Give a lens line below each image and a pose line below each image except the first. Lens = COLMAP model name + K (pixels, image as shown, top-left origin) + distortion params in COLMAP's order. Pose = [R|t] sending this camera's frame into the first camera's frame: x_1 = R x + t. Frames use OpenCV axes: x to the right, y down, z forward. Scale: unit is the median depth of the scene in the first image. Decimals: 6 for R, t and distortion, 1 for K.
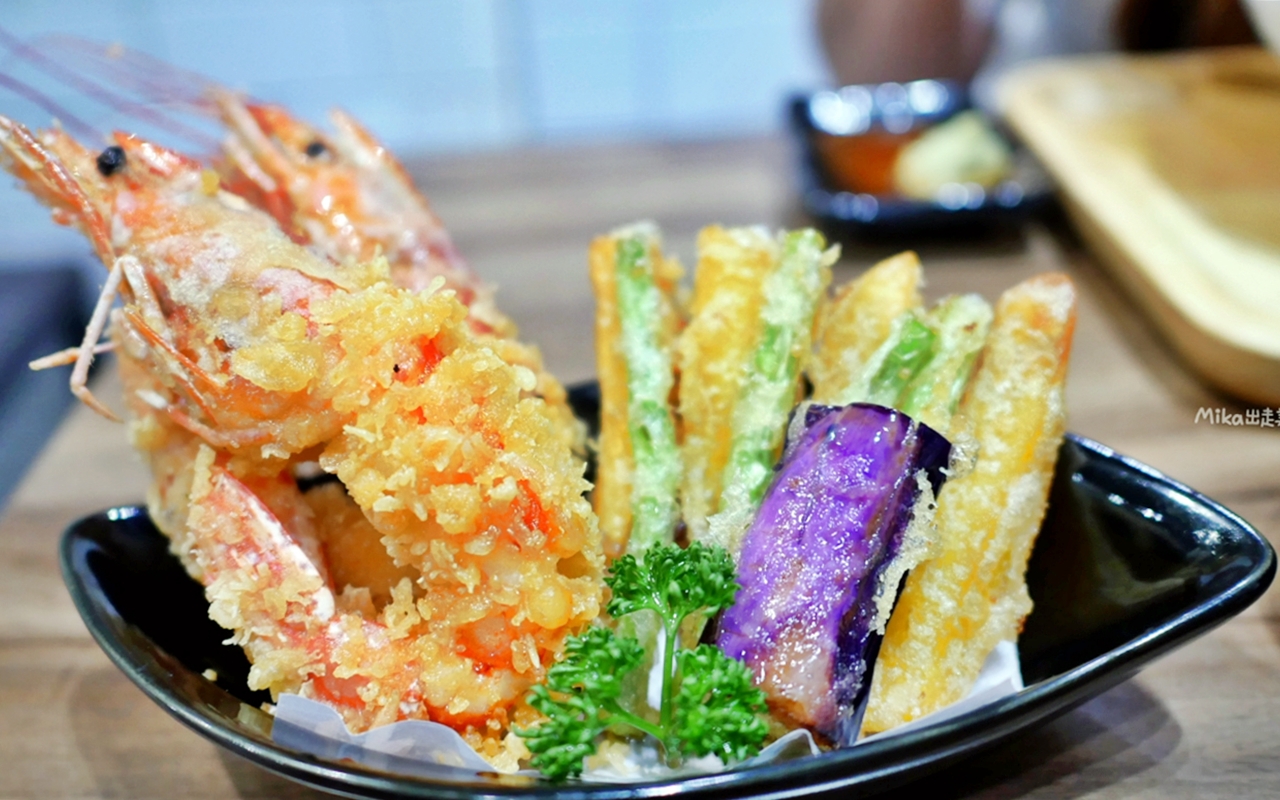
lens RADIAL K [[1172.1, 0, 639.5], [0, 1172.1, 385.8], [0, 0, 1]] dist [-0.039950, 0.005003]
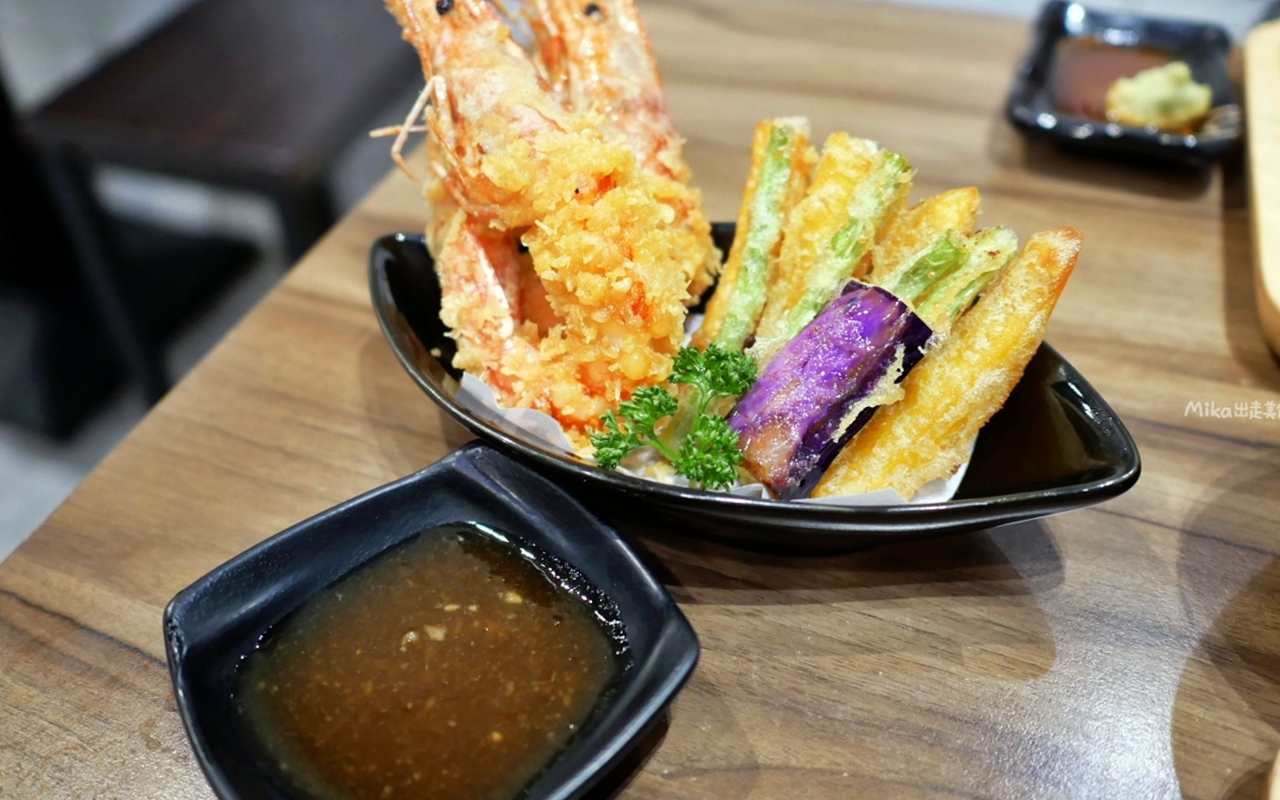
lens RADIAL K [[1172.1, 0, 639.5], [0, 1172.1, 385.8], [0, 0, 1]] dist [-0.039950, 0.005003]
pose [[0.929453, 0.269757, -0.251693, 0.316868], [-0.218562, 0.952197, 0.213429, -0.114517], [0.297235, -0.143362, 0.943980, -0.452482]]
